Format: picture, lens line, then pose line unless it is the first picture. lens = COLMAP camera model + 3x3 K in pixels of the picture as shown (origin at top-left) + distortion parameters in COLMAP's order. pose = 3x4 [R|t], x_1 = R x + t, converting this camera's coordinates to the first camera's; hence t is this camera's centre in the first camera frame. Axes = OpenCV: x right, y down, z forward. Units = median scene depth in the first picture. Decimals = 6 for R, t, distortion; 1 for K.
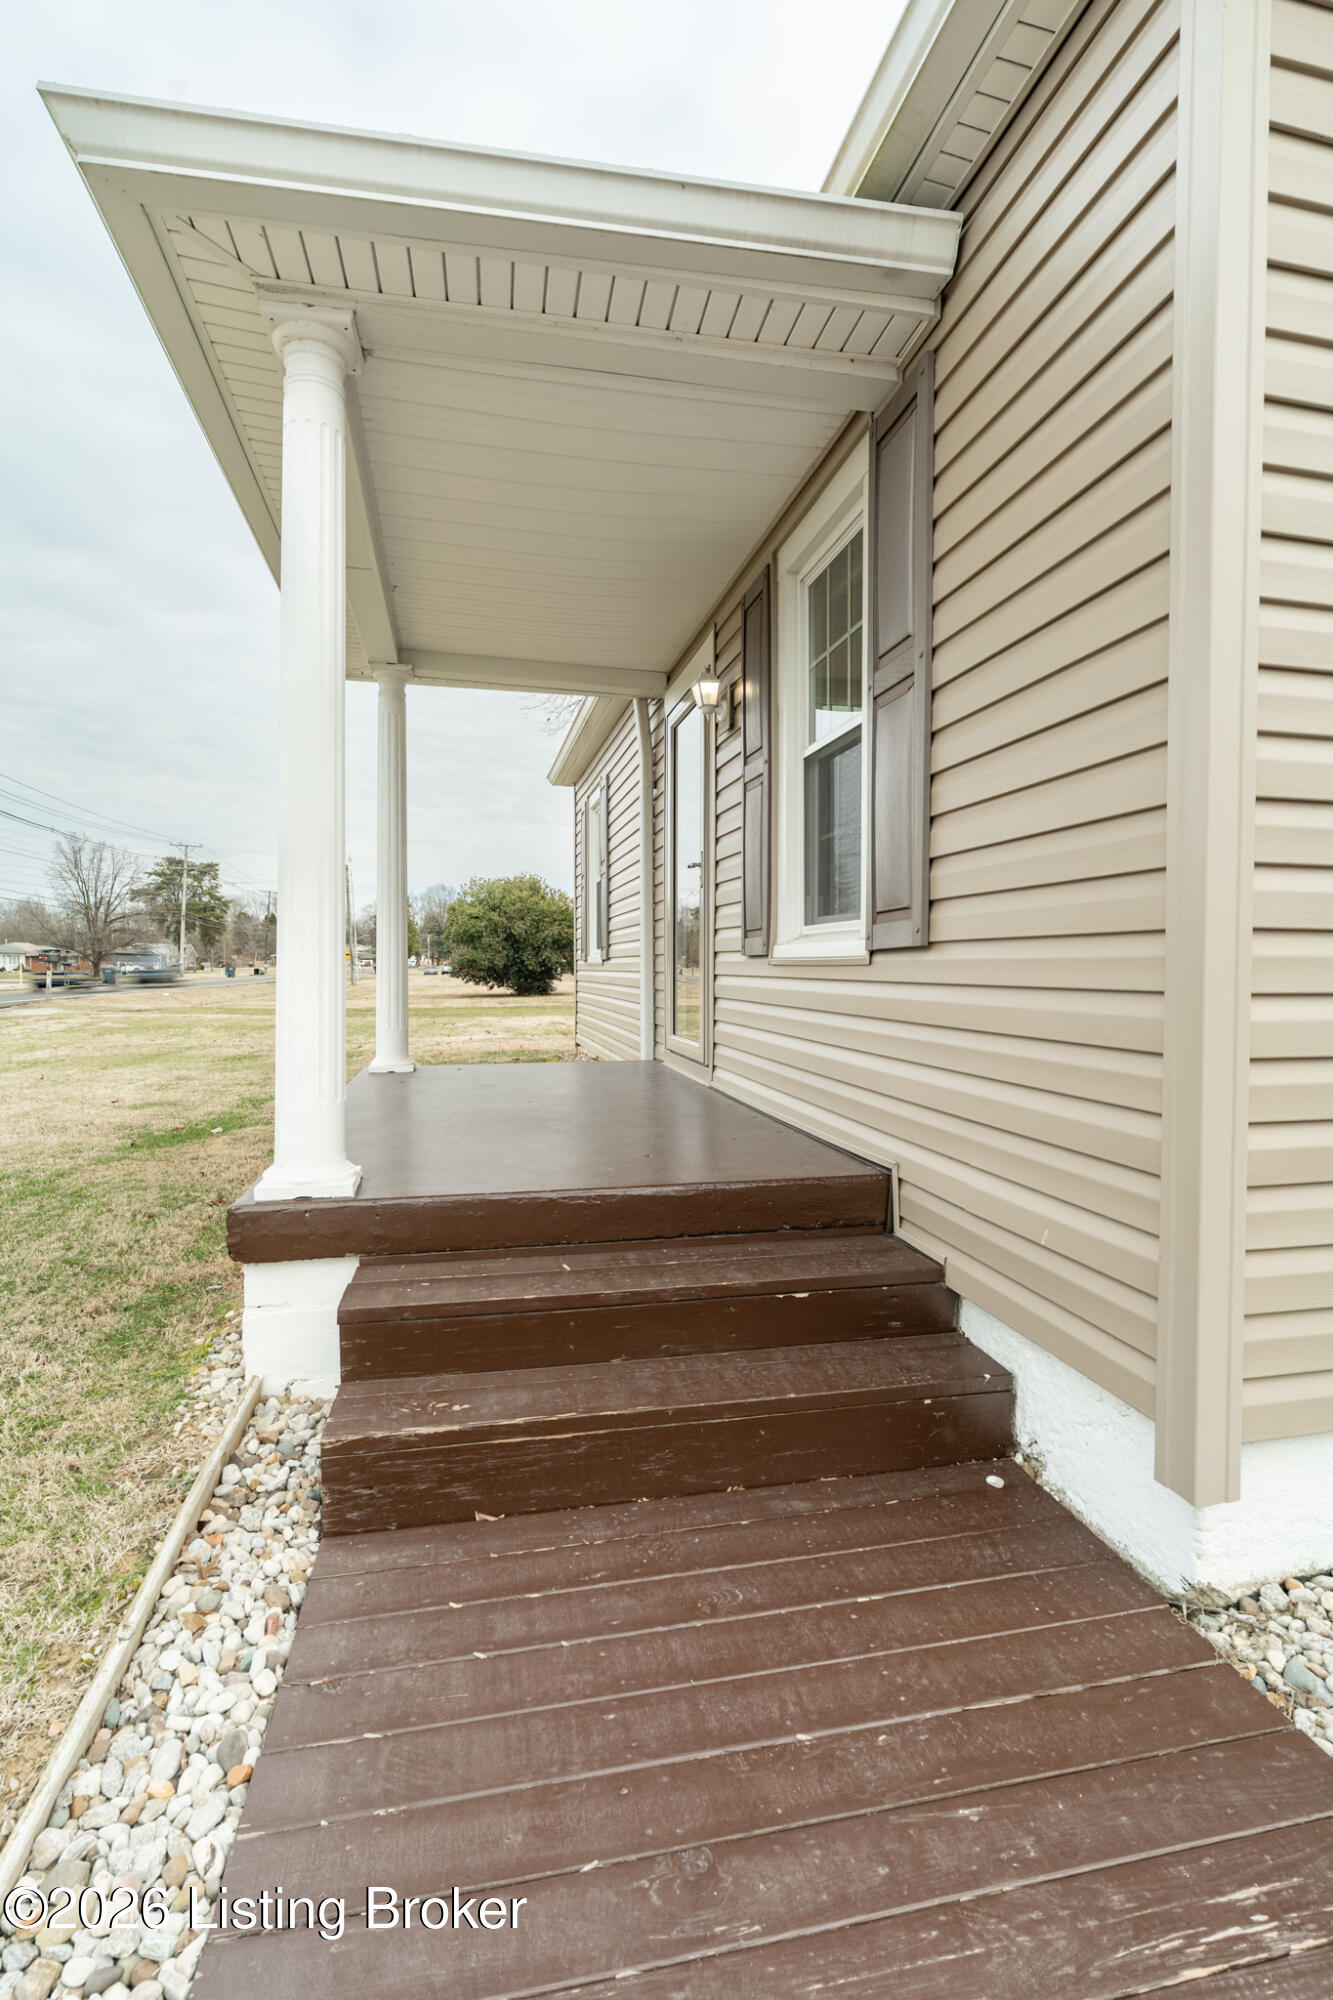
lens RADIAL K [[943.6, 0, 678.5], [0, 943.6, 989.8], [0, 0, 1]] dist [-0.005738, -0.000123]
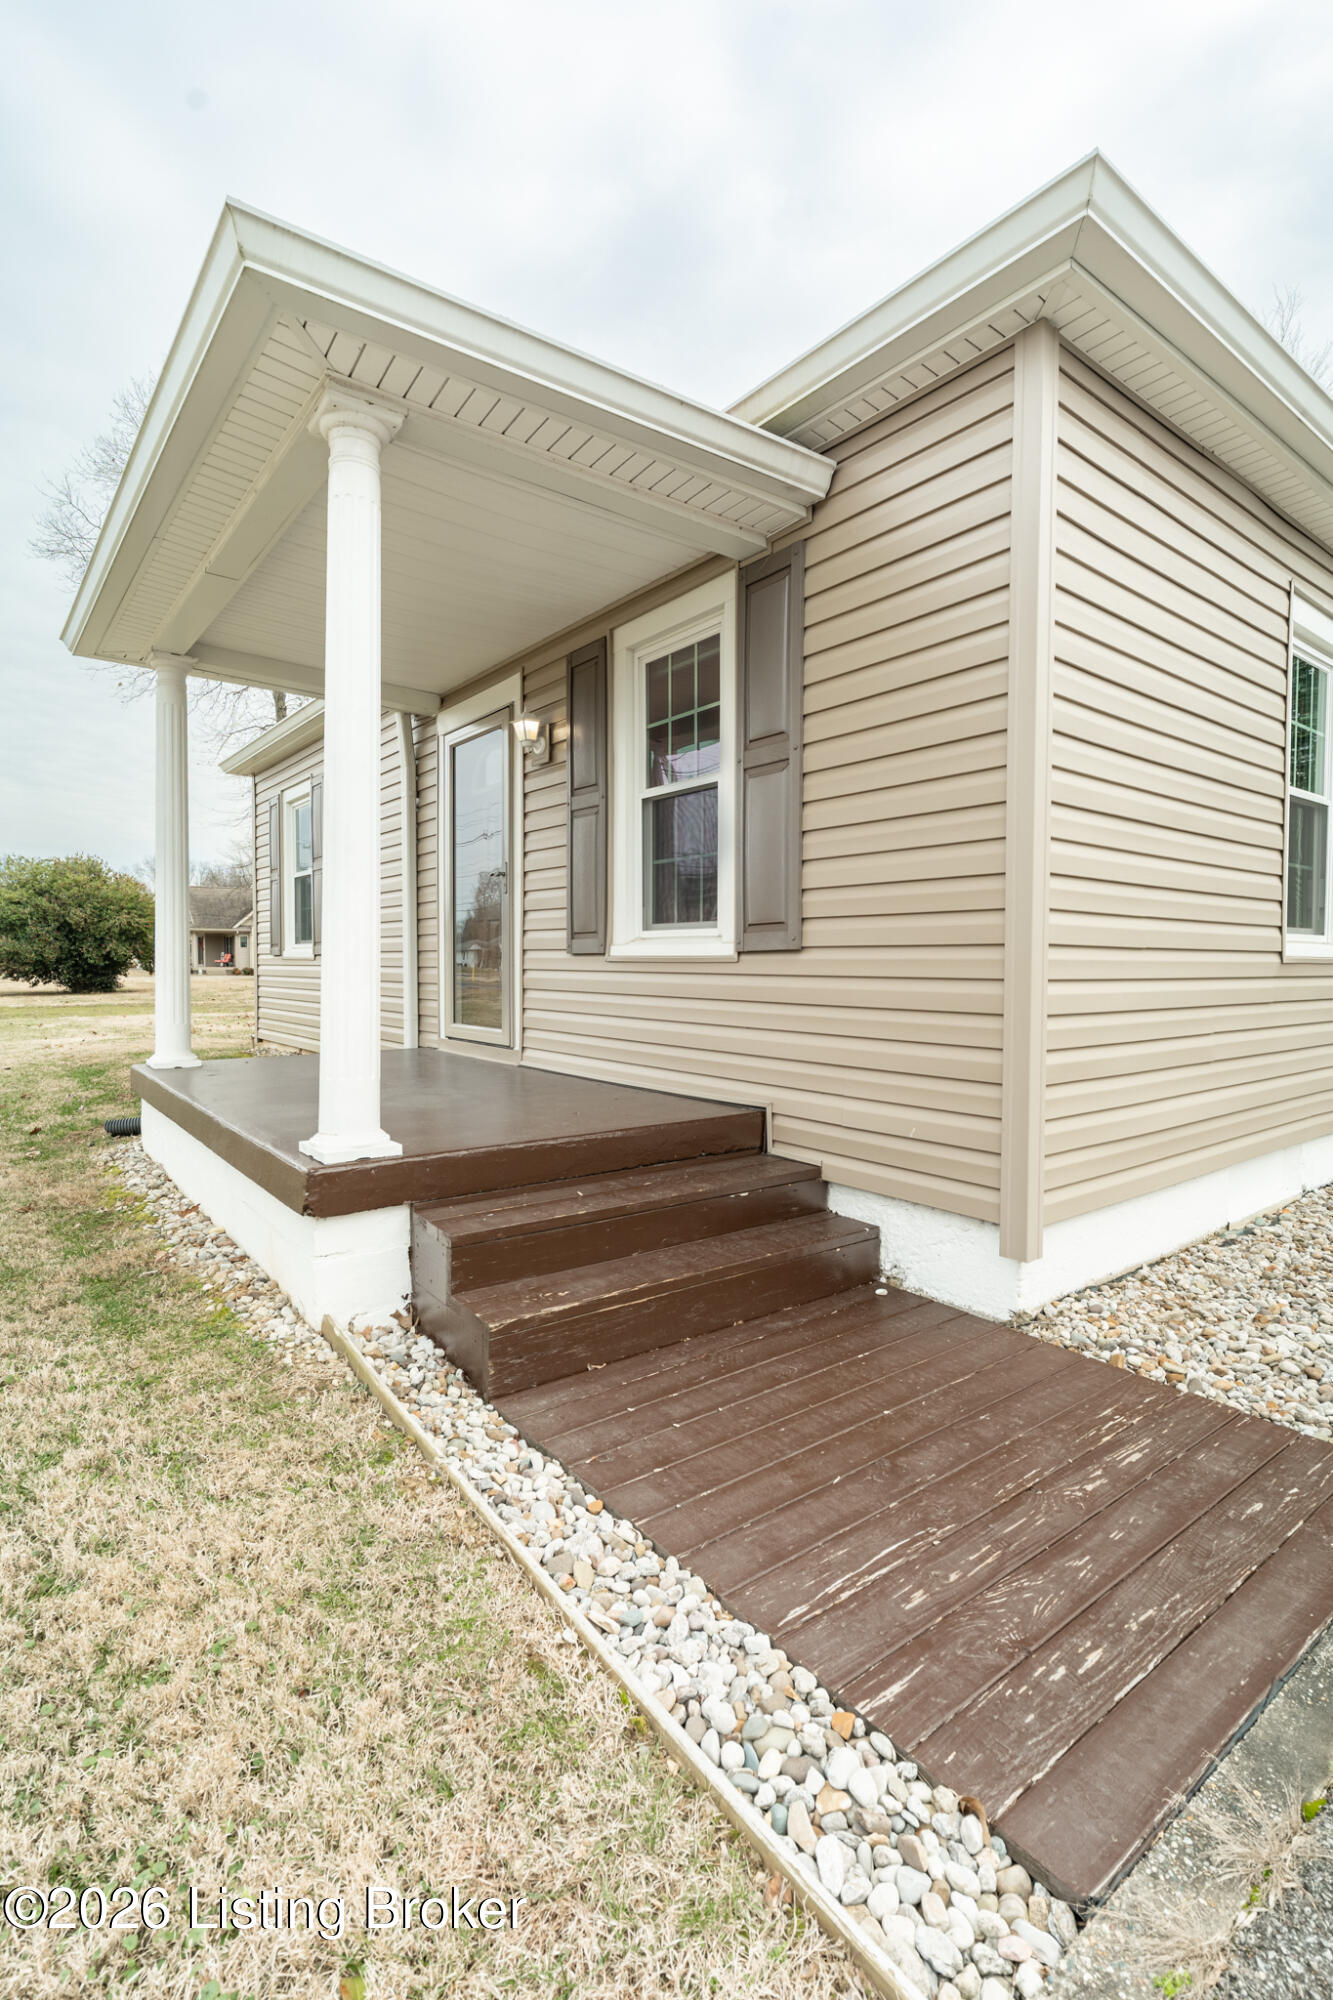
lens RADIAL K [[943.6, 0, 650.8], [0, 943.6, 983.9], [0, 0, 1]] dist [-0.005738, -0.000123]
pose [[0.903280, -0.006243, 0.429007, -0.532408], [0.006509, 0.999978, 0.000848, 0.003687], [-0.429003, 0.002026, 0.903301, -0.200283]]
